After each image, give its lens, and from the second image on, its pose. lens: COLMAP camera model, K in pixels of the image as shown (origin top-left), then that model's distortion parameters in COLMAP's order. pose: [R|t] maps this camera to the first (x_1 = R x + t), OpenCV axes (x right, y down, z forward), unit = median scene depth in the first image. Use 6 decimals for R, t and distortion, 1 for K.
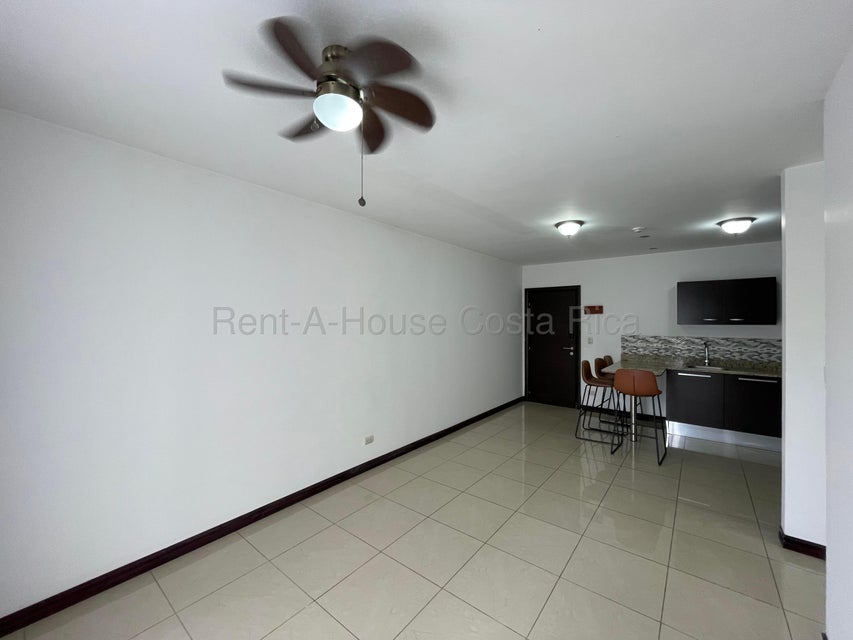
lens RADIAL K [[344.5, 0, 422.8], [0, 344.5, 318.1], [0, 0, 1]] dist [0.001298, -0.000230]
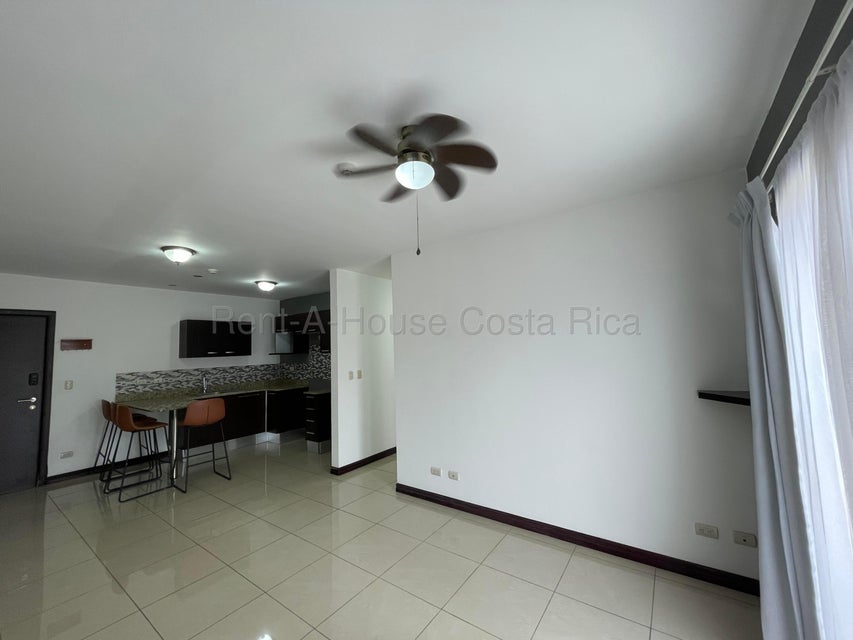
lens RADIAL K [[344.5, 0, 426.6], [0, 344.5, 321.8], [0, 0, 1]] dist [0.001298, -0.000230]
pose [[-0.057543, 0.072926, 0.995676, -0.360636], [0.024739, 0.997126, -0.071602, 0.000619], [-0.998036, 0.020511, -0.059182, 0.276165]]
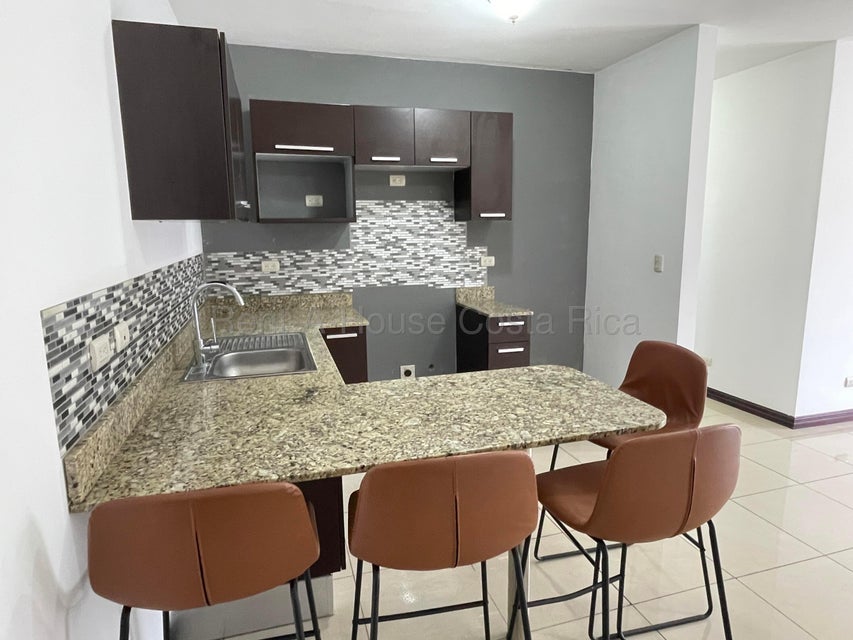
lens RADIAL K [[523.8, 0, 428.2], [0, 523.8, 317.6], [0, 0, 1]] dist [0.007730, 0.001361]
pose [[-0.834666, -0.089707, 0.543402, 0.384370], [0.003076, 0.985871, 0.167475, 0.022430], [-0.550748, 0.141457, -0.822597, 1.123512]]
